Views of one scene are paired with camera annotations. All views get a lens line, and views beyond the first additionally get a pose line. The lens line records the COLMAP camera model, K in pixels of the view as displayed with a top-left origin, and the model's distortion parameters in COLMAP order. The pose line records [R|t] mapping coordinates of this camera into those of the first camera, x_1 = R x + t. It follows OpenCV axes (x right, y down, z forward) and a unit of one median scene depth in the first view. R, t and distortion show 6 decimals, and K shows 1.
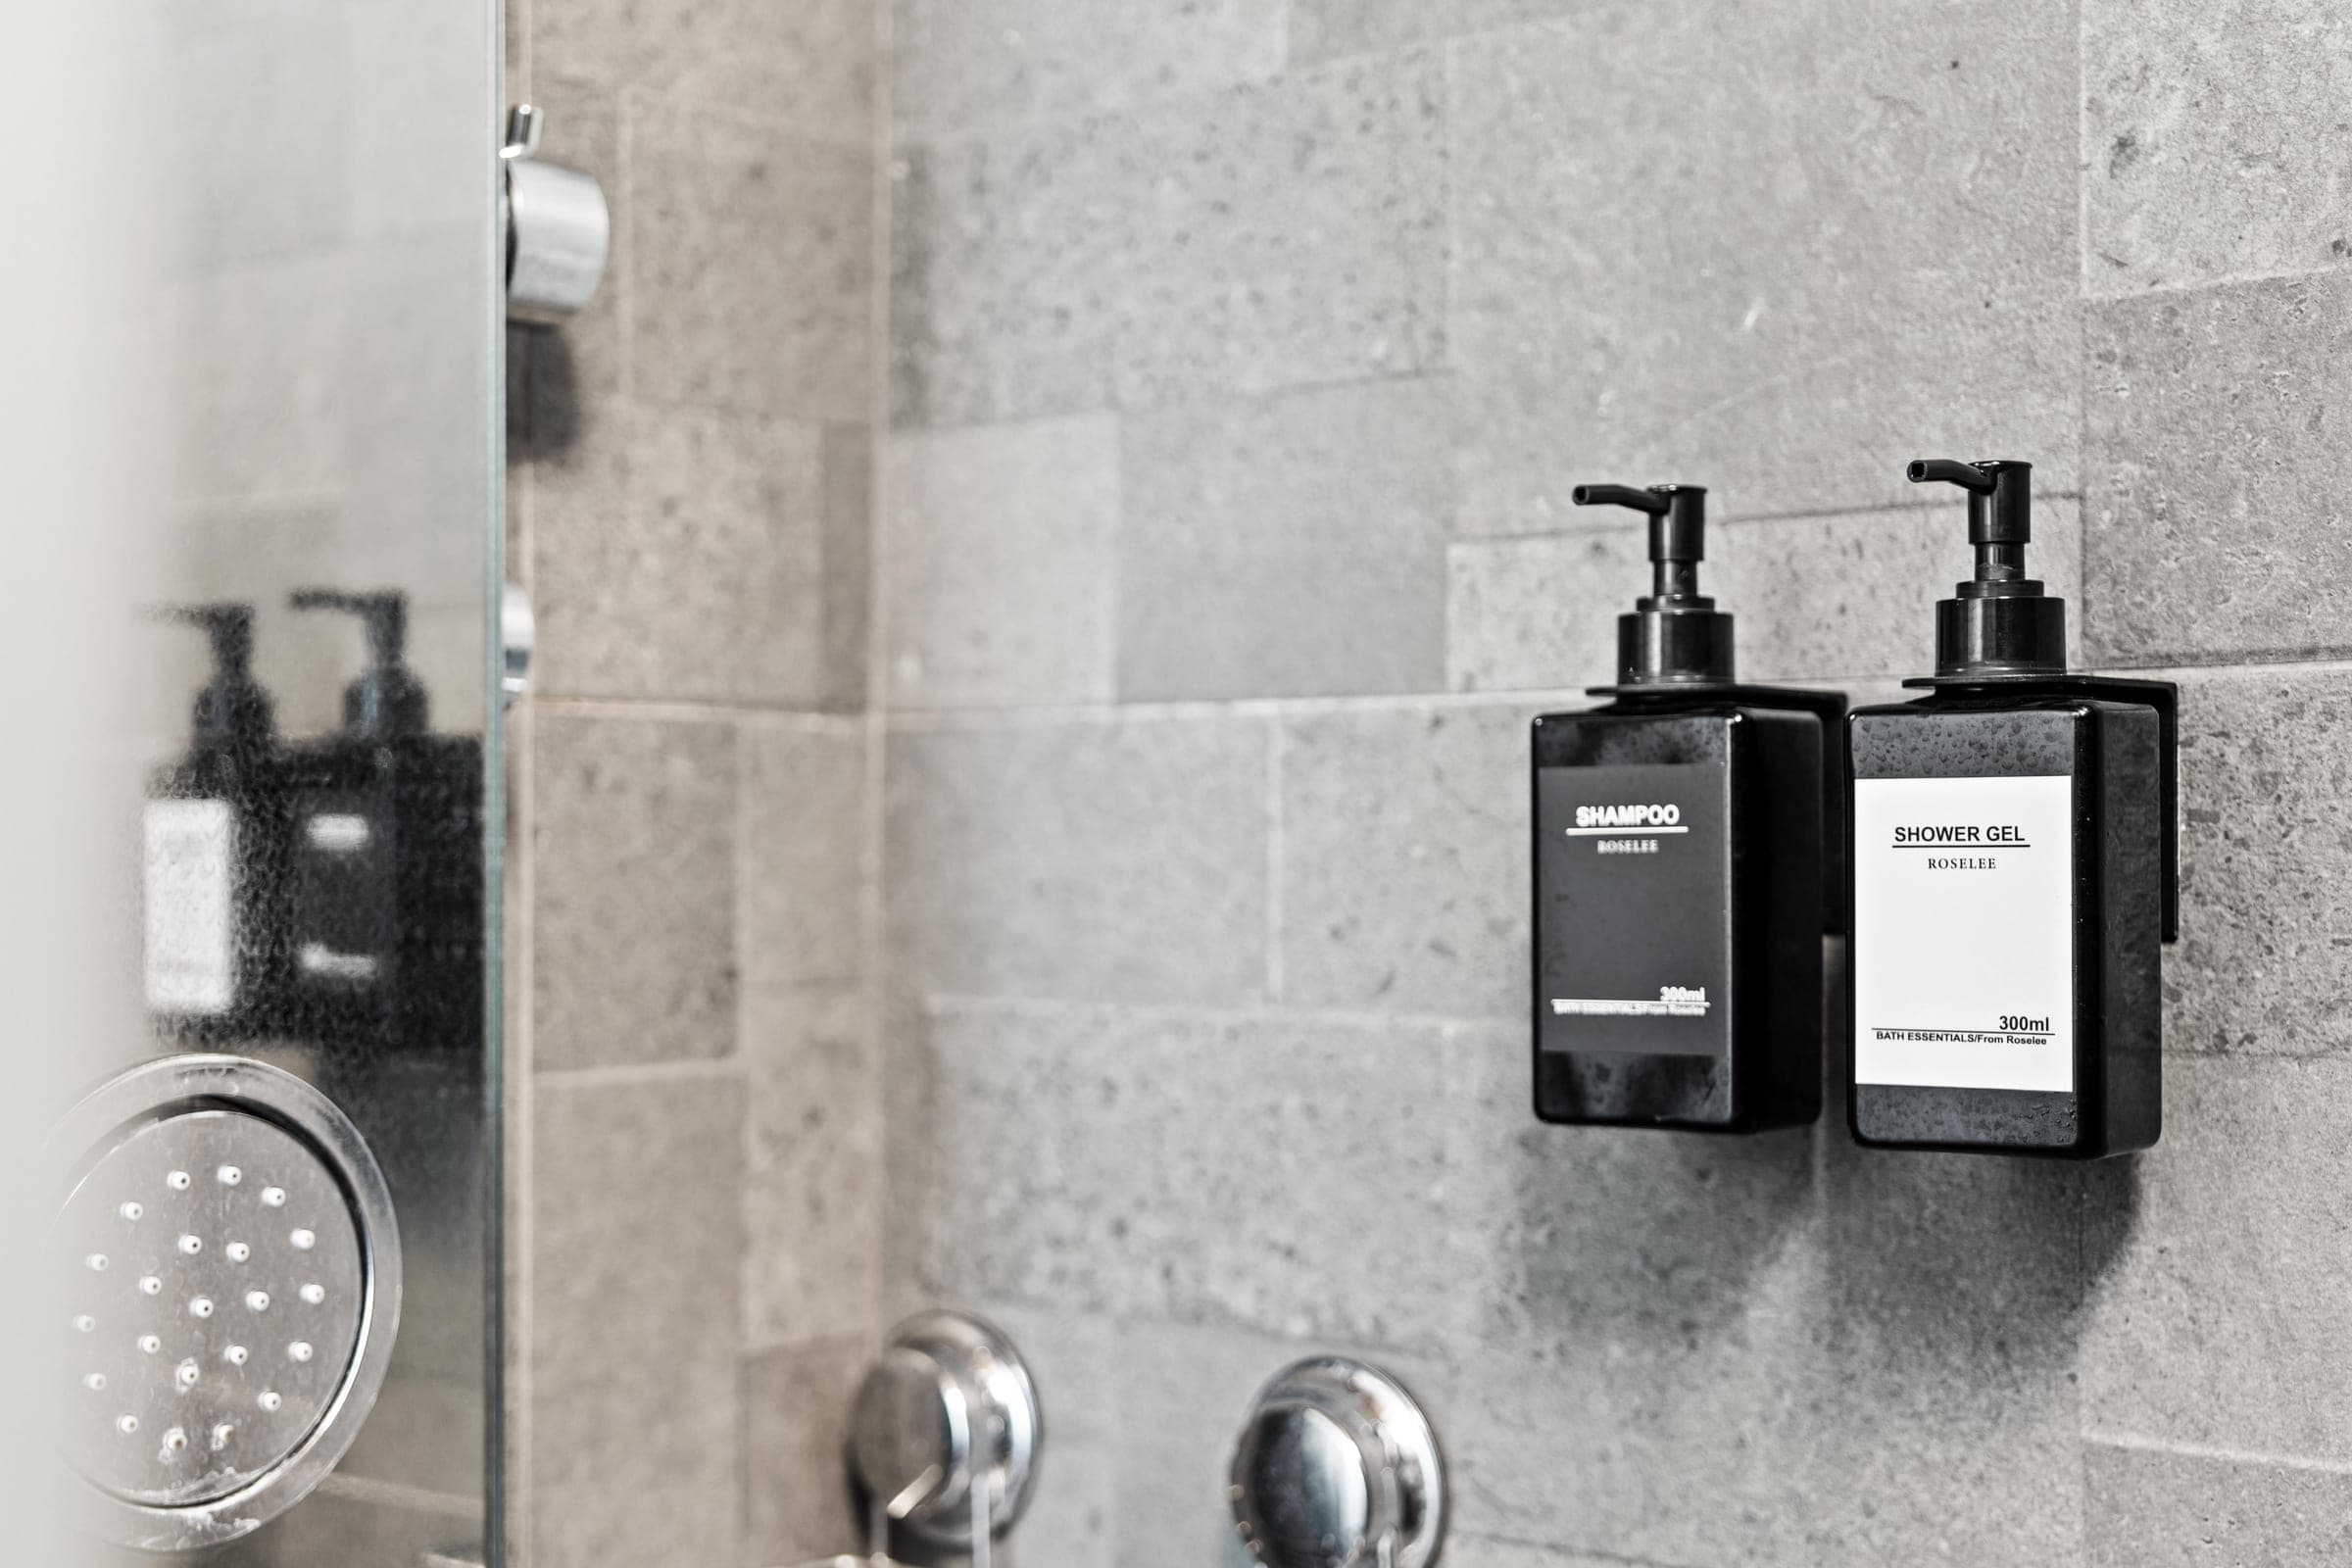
lens RADIAL K [[3448.5, 0, 1176.5], [0, 3448.5, 788.7], [0, 0, 1]] dist [0.019570, 0.000000]
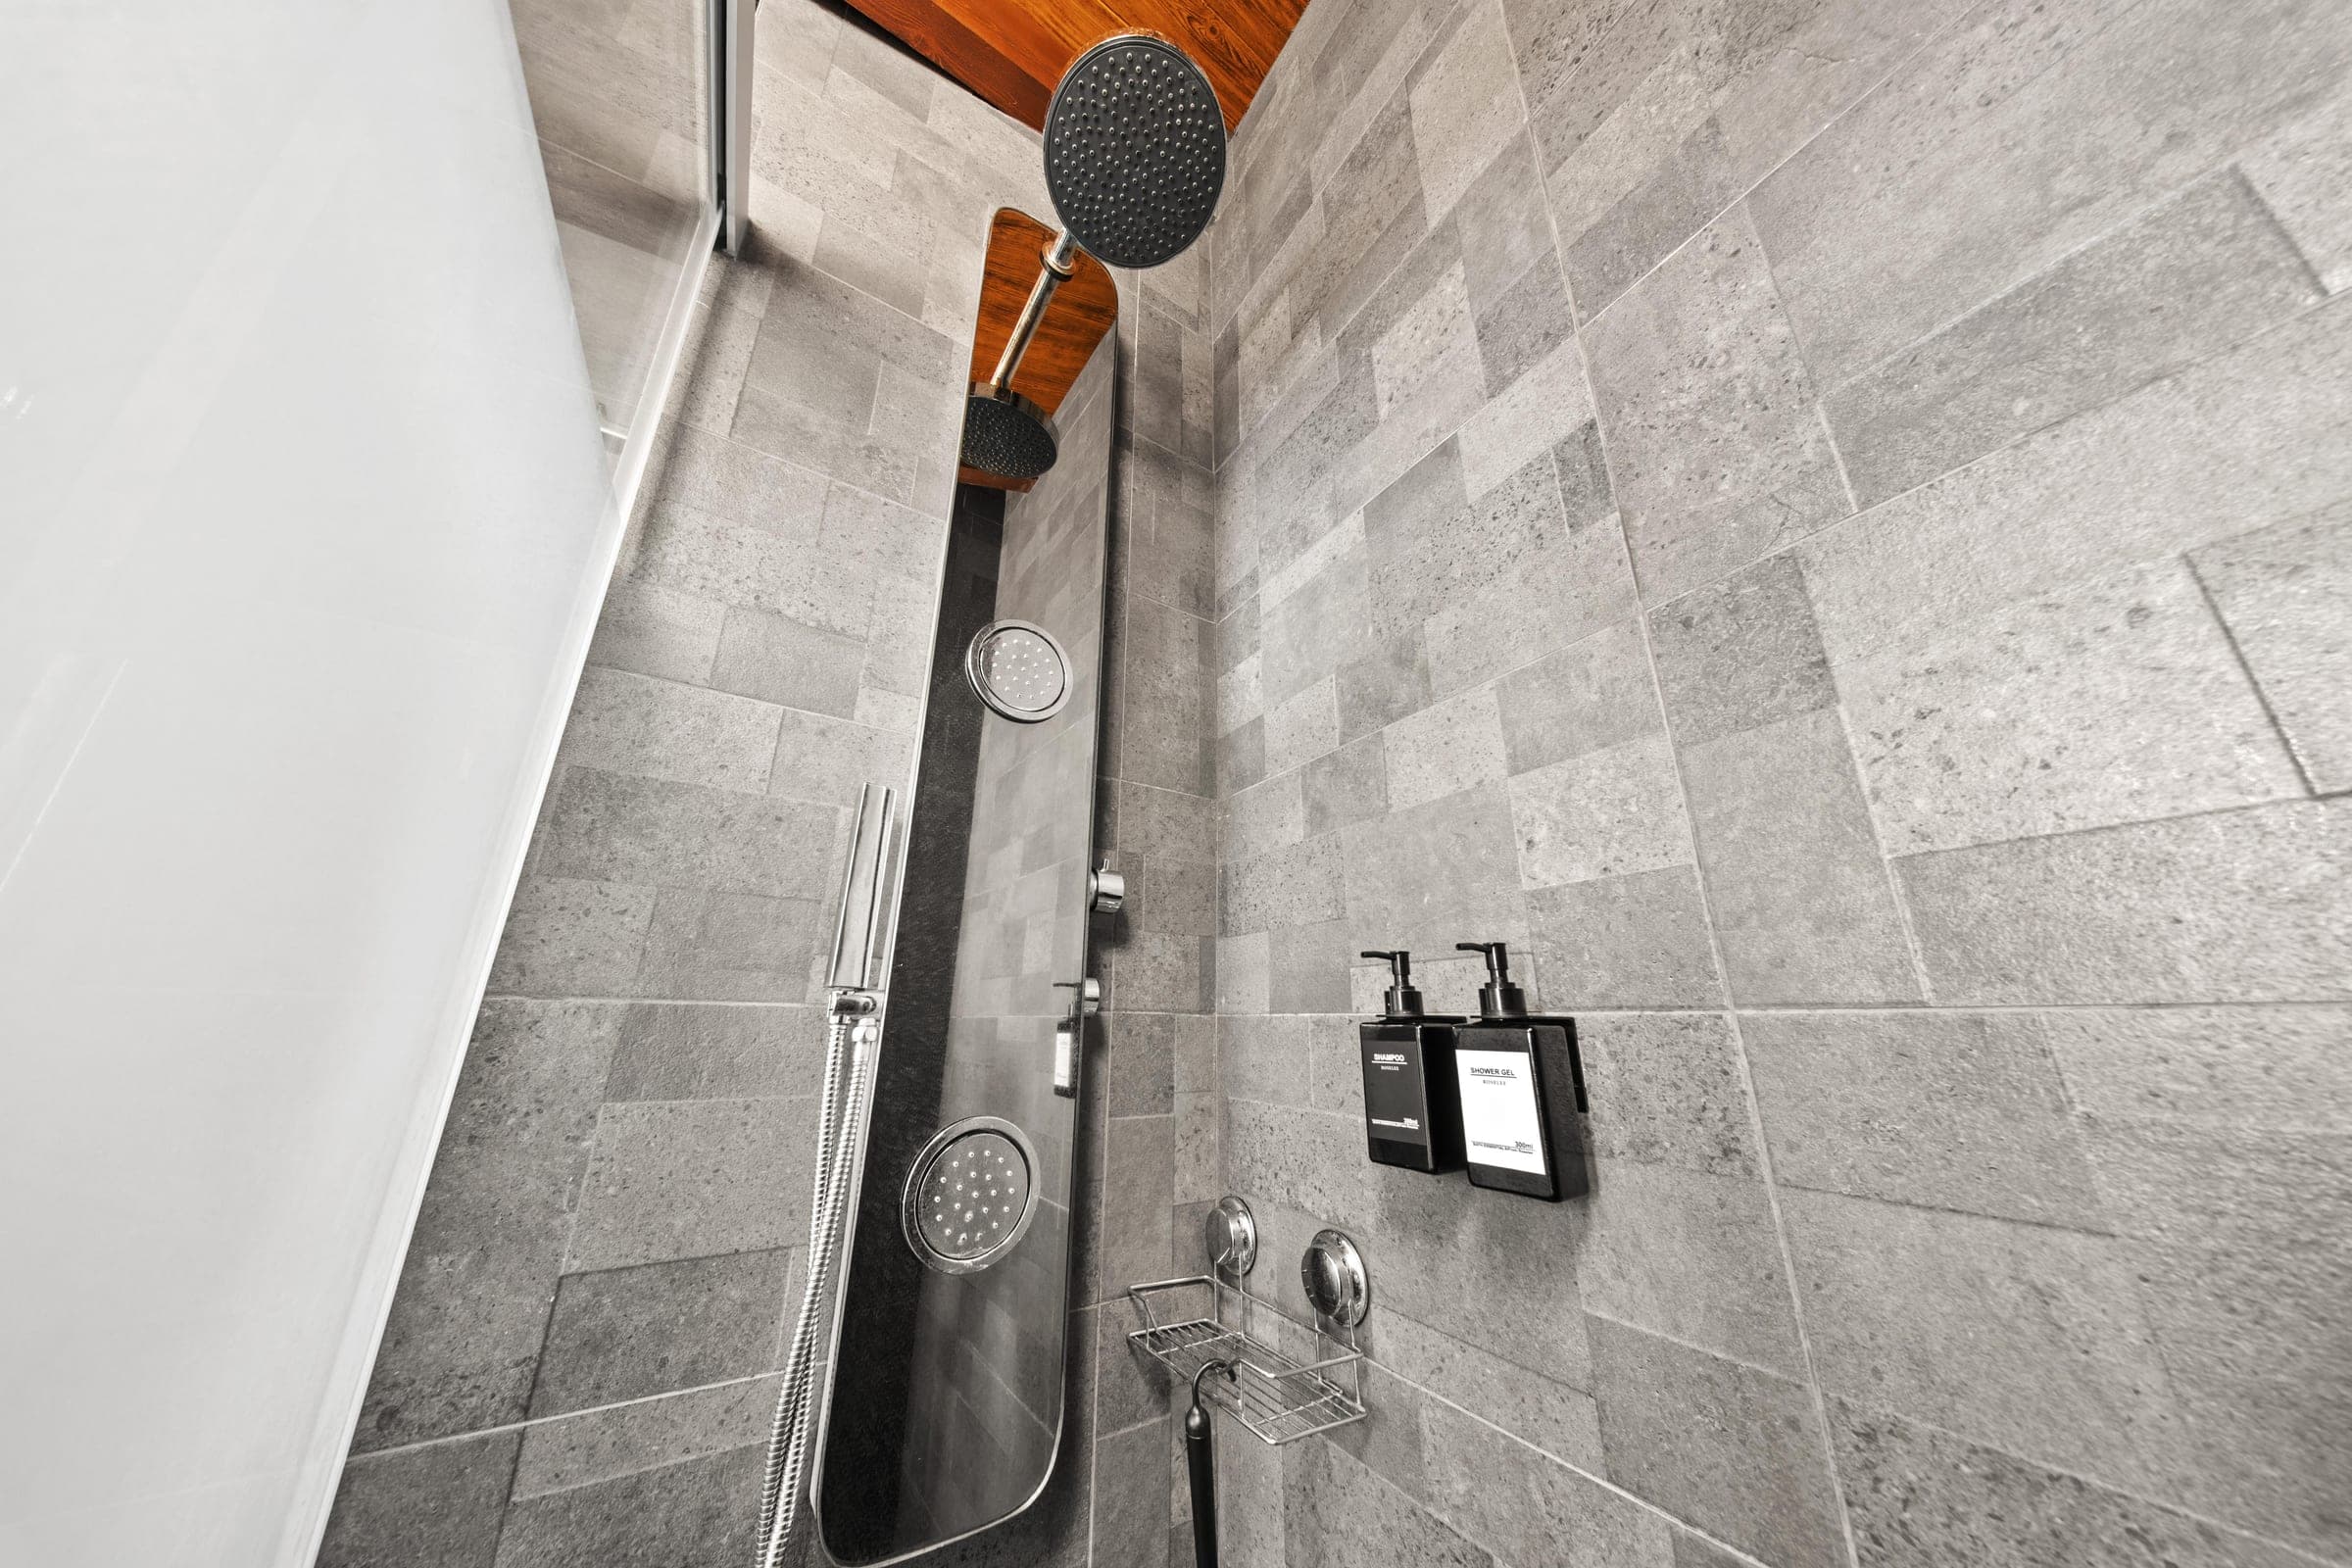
lens RADIAL K [[702.6, 0, 1169.6], [0, 702.6, 780.5], [0, 0, 1]] dist [0.000192, -0.000105]
pose [[0.945266, -0.090549, -0.313486, 0.148318], [-0.011567, 0.950823, -0.309518, -0.029111], [0.326097, 0.296203, 0.897733, 0.247183]]
